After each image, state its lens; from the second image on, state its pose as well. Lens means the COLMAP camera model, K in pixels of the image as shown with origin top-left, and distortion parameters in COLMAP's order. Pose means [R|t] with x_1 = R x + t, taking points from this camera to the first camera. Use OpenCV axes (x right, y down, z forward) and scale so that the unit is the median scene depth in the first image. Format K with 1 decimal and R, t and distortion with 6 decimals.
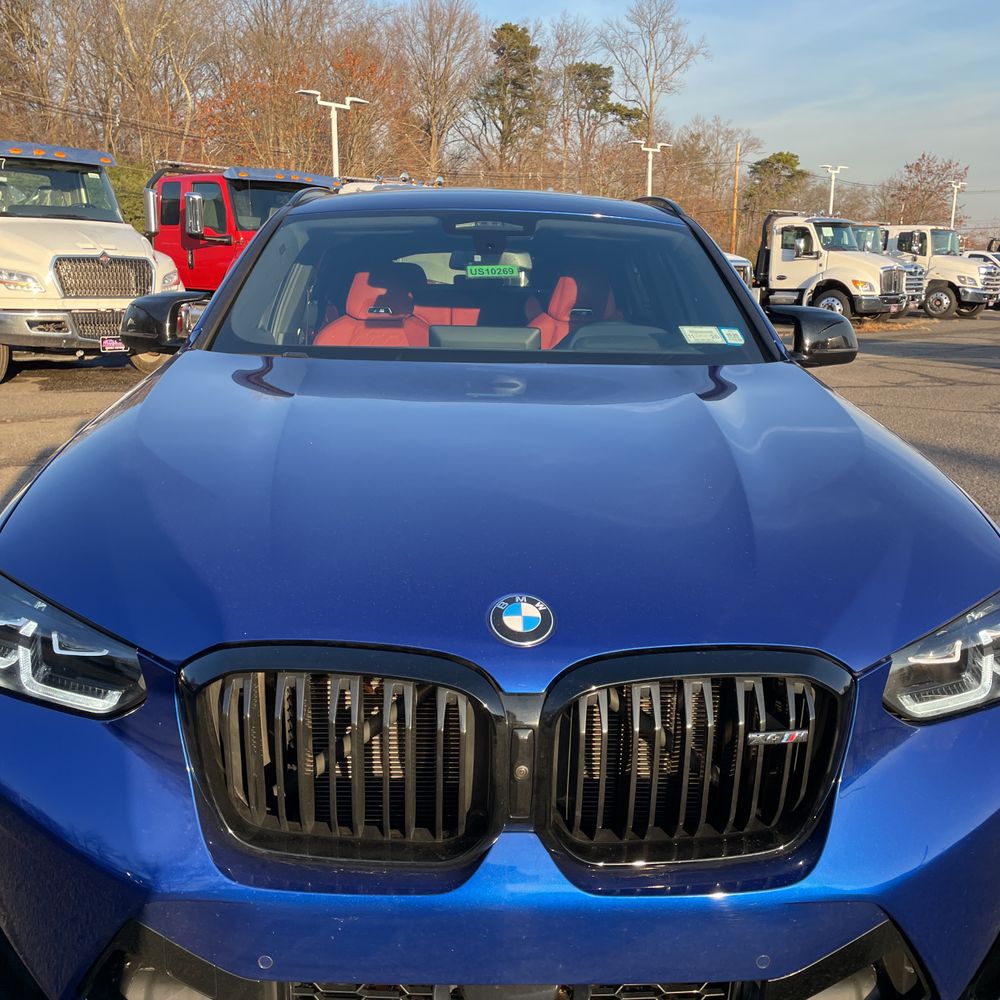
lens RADIAL K [[1005.4, 0, 485.5], [0, 1005.4, 487.1], [0, 0, 1]] dist [0.096296, -0.132966]
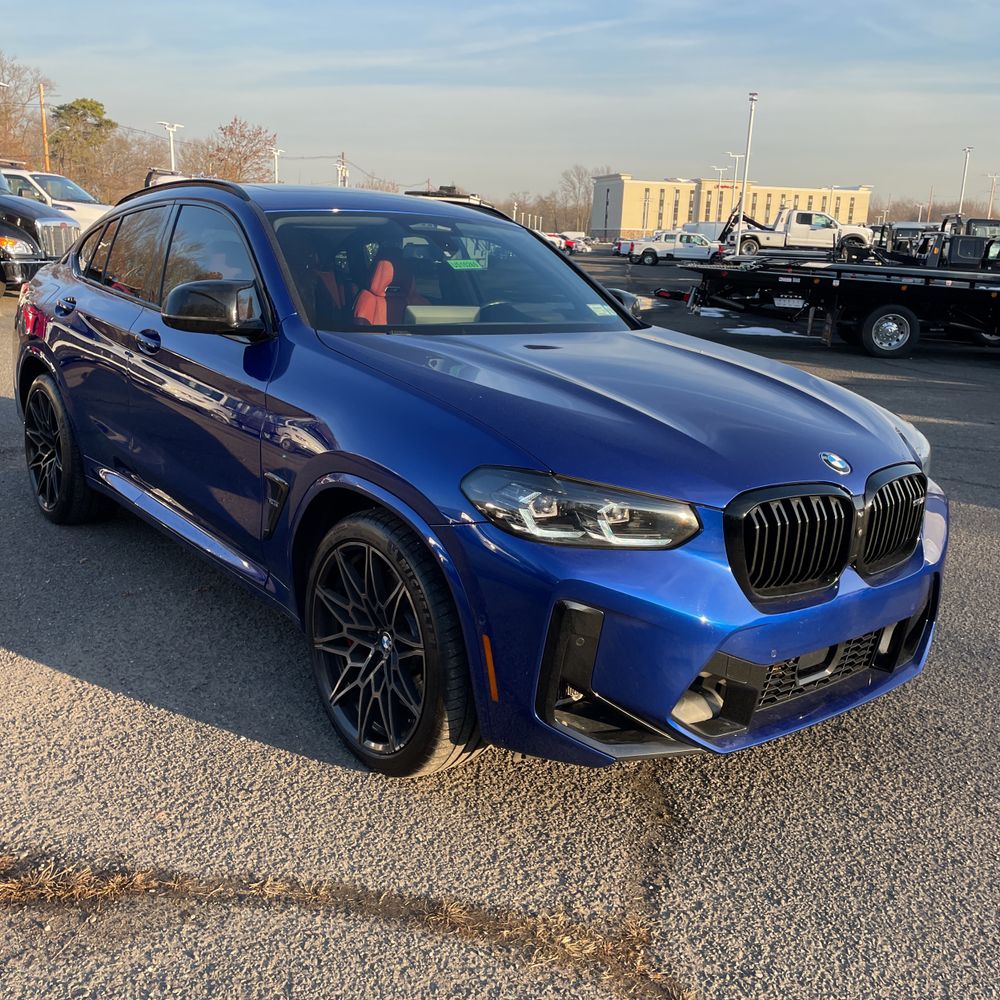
lens RADIAL K [[1005.4, 0, 485.5], [0, 1005.4, 487.1], [0, 0, 1]] dist [0.096296, -0.132966]
pose [[0.798614, -0.122738, 0.589195, -0.086796], [0.096943, 0.992434, 0.075340, -0.002066], [-0.593985, -0.003049, 0.804471, -0.010604]]
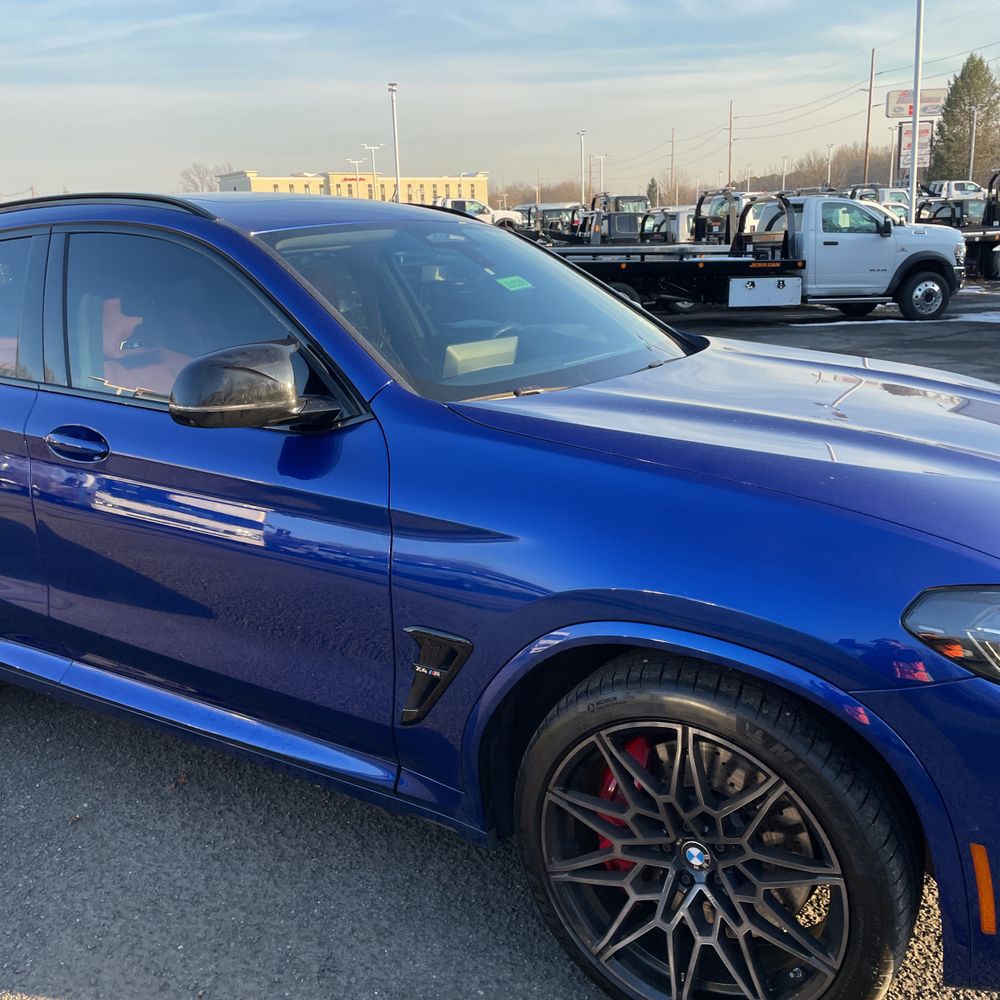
lens RADIAL K [[1006.2, 0, 493.6], [0, 1006.2, 493.7], [0, 0, 1]] dist [0.087457, -0.104130]
pose [[0.538507, -0.237129, 0.808567, -0.094340], [0.218701, 0.966034, 0.137654, -0.016836], [-0.813745, 0.102706, 0.572076, 0.050303]]
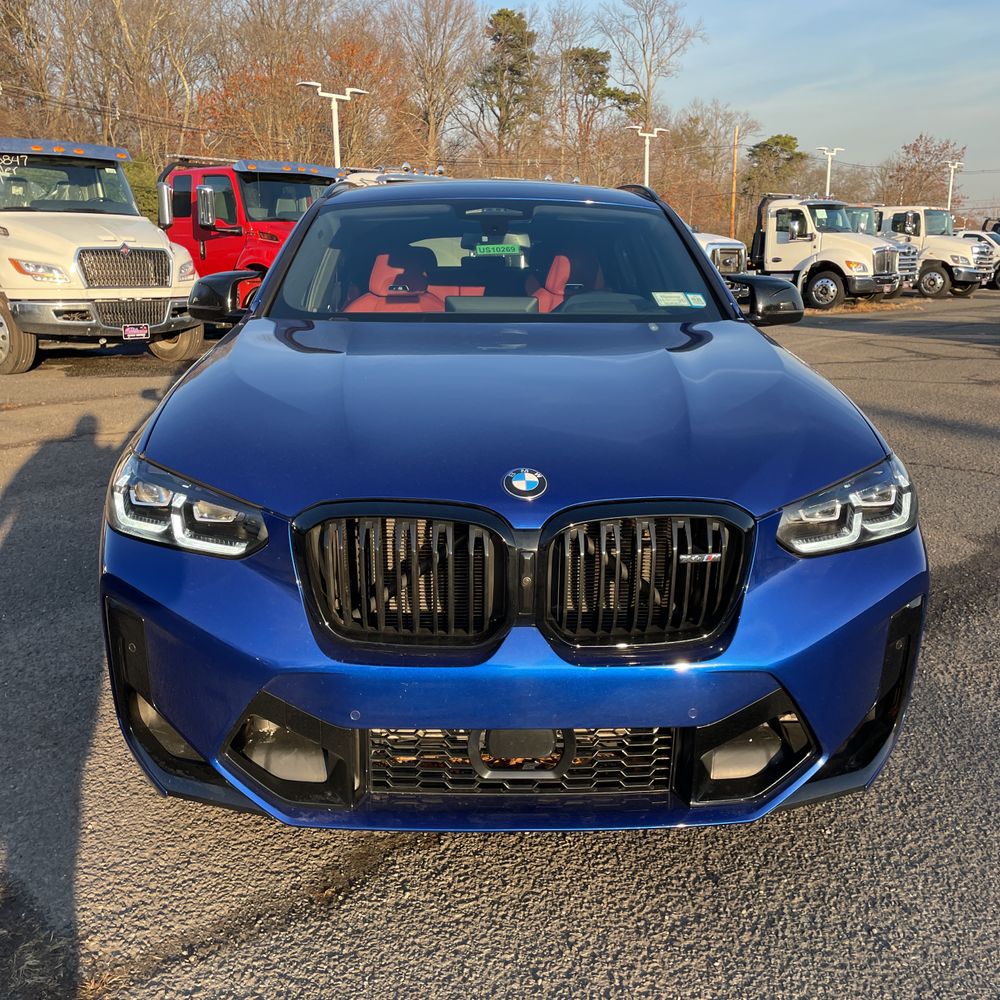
lens RADIAL K [[1003.7, 0, 483.7], [0, 1003.7, 495.7], [0, 0, 1]] dist [0.095373, -0.131252]
pose [[0.999886, -0.014367, -0.004640, -0.000894], [0.014455, 0.999707, 0.019420, 0.006110], [0.004360, -0.019485, 0.999801, -0.022808]]
